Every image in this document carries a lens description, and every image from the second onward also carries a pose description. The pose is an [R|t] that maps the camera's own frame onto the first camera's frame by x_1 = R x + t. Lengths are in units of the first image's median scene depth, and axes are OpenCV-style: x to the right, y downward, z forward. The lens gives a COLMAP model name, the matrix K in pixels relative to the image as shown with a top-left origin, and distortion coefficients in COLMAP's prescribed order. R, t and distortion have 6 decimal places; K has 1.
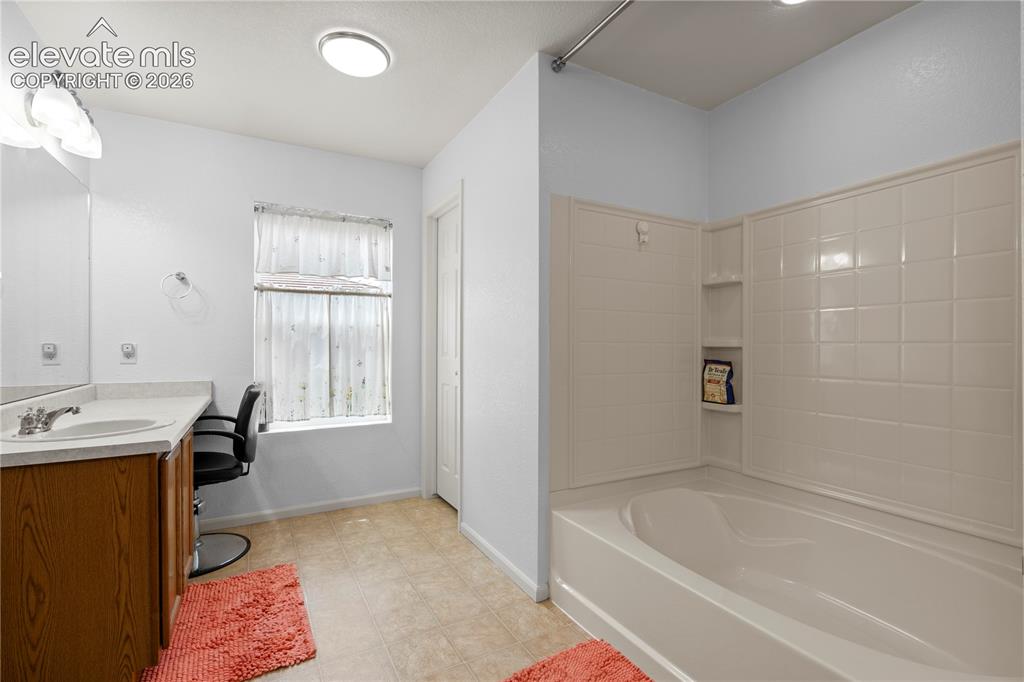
lens RADIAL K [[461.9, 0, 508.1], [0, 461.9, 344.8], [0, 0, 1]] dist [-0.001826, -0.001310]
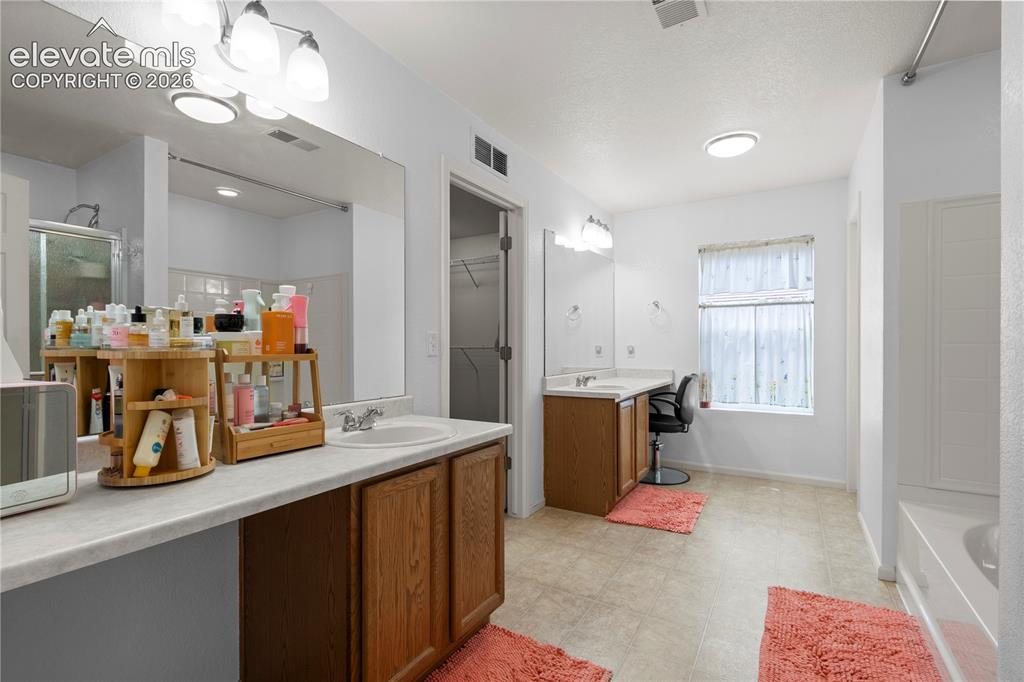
lens RADIAL K [[461.9, 0, 511.8], [0, 461.9, 349.0], [0, 0, 1]] dist [-0.001826, -0.001310]
pose [[0.496927, 0.003294, -0.867786, 0.387600], [0.001888, 0.999986, 0.004876, 0.000323], [0.867791, -0.004061, 0.496914, -0.207159]]
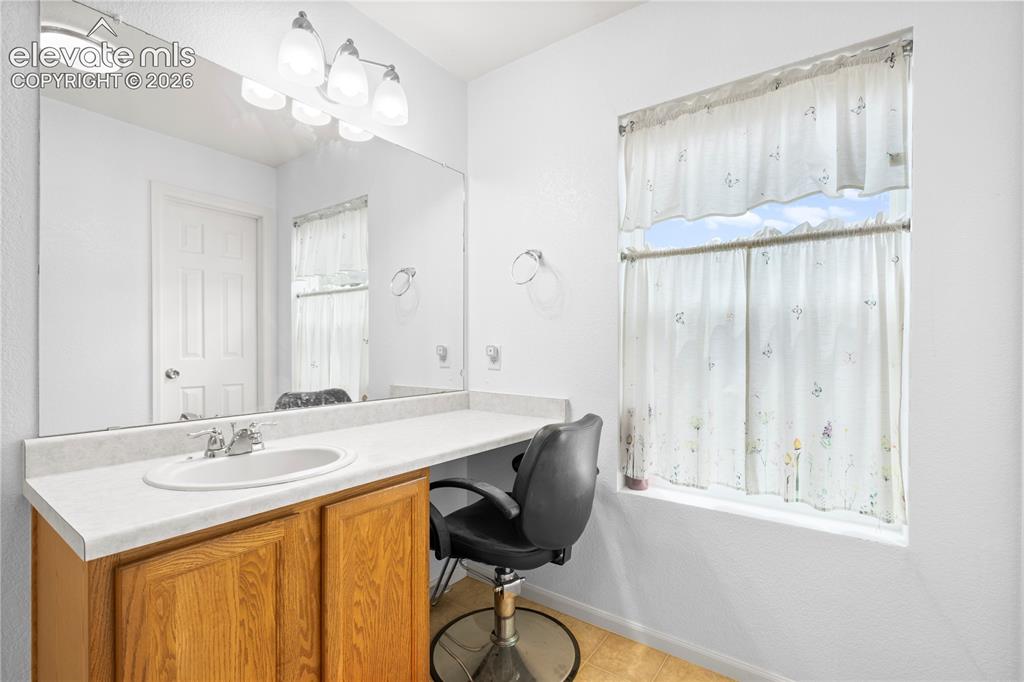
lens RADIAL K [[461.9, 0, 505.3], [0, 461.9, 346.3], [0, 0, 1]] dist [-0.001826, -0.001310]
pose [[0.419532, 0.003473, -0.907734, -0.045143], [-0.003474, 0.999992, 0.002221, -0.002677], [0.907734, 0.002222, 0.419540, 0.572647]]
